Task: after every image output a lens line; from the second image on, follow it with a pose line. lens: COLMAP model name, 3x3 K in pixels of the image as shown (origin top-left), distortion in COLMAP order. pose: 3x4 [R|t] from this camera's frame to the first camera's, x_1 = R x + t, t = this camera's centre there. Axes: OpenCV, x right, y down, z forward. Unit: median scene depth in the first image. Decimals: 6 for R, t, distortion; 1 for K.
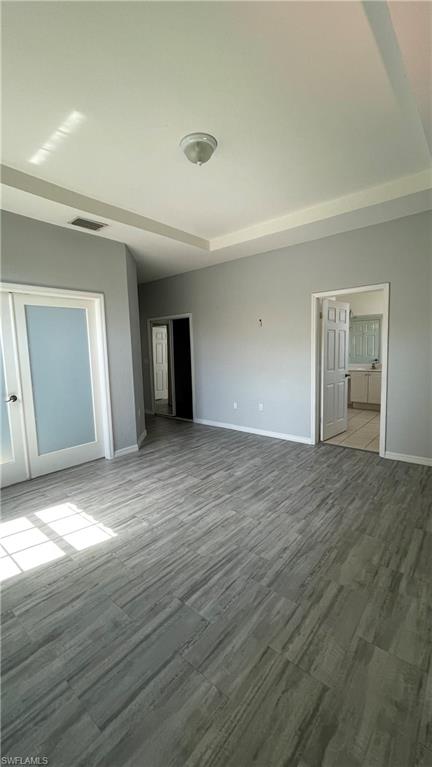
lens RADIAL K [[314.7, 0, 215.7], [0, 314.7, 382.4], [0, 0, 1]] dist [-0.001873, 0.008588]
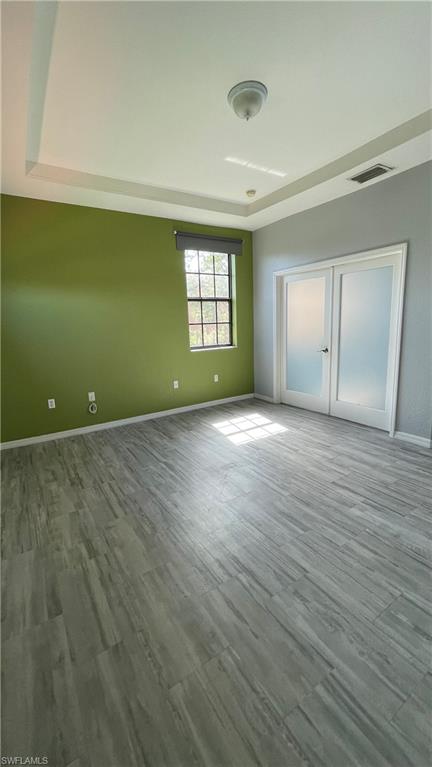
lens RADIAL K [[308.6, 0, 206.2], [0, 308.6, 380.7], [0, 0, 1]] dist [-0.001341, -0.000025]
pose [[-0.309573, 0.216565, -0.925886, 0.815415], [-0.058735, 0.967505, 0.245937, -0.125431], [0.949060, 0.130517, -0.286793, 1.007996]]
